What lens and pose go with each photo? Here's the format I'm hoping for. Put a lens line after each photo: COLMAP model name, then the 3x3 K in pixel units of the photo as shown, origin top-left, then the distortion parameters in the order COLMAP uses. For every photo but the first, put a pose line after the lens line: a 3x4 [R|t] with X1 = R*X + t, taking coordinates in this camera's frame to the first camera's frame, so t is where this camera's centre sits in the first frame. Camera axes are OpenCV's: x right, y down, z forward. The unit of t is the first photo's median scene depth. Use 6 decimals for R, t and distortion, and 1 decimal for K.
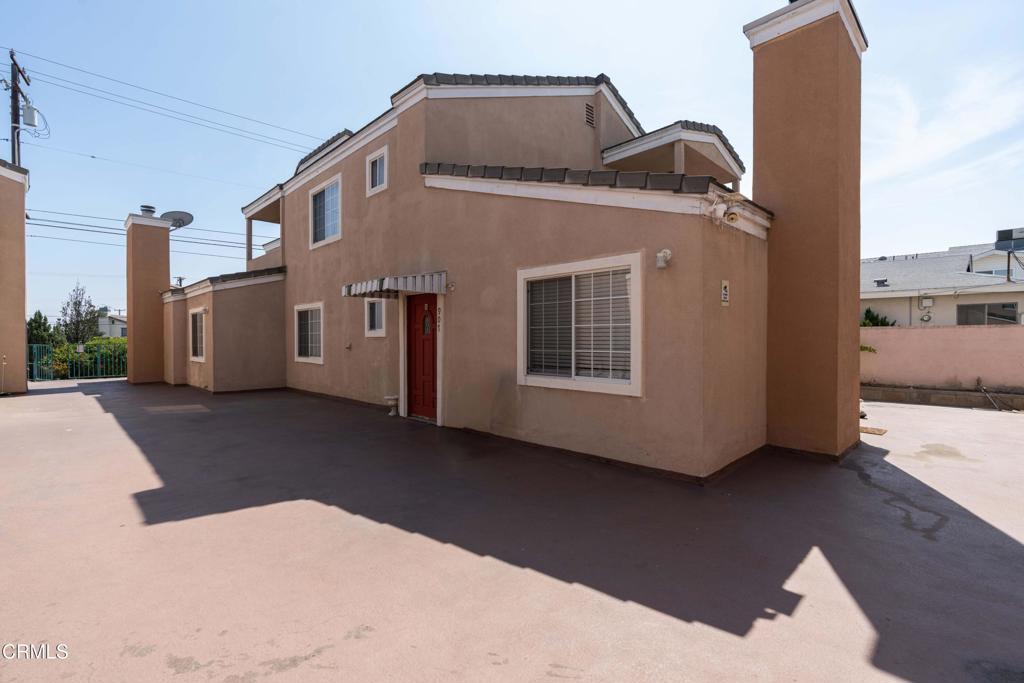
lens RADIAL K [[471.1, 0, 512.3], [0, 471.1, 342.5], [0, 0, 1]] dist [-0.003772, -0.000617]
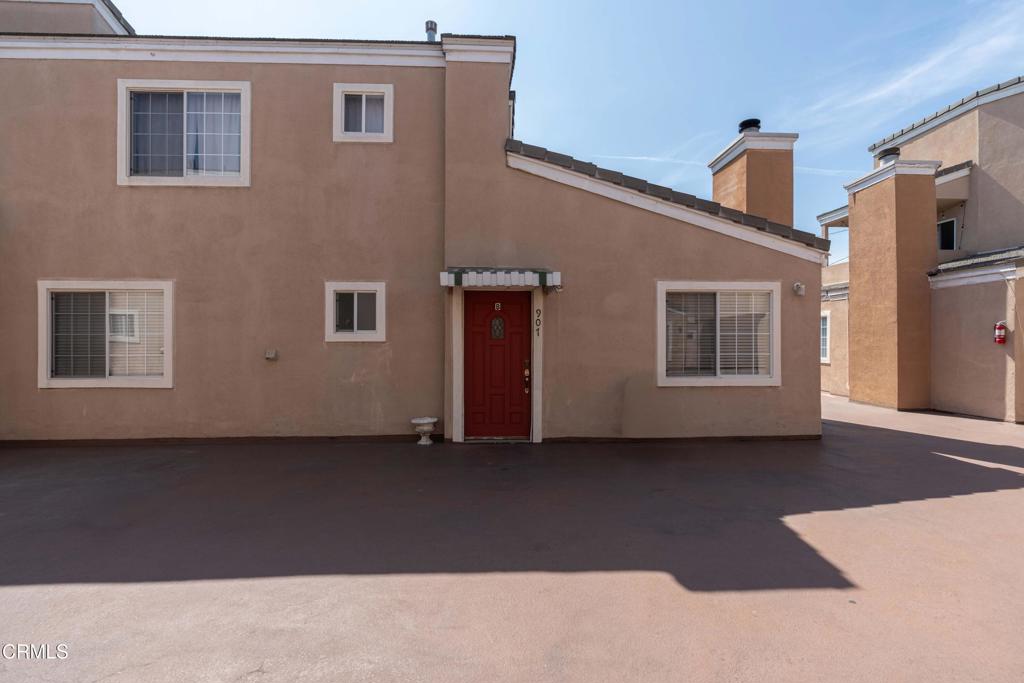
lens RADIAL K [[471.1, 0, 512.0], [0, 471.1, 341.6], [0, 0, 1]] dist [-0.003772, -0.000617]
pose [[0.658534, 0.002793, 0.752546, -1.019753], [0.005818, 0.999944, -0.008803, -0.006321], [-0.752529, 0.010175, 0.658481, 0.537832]]
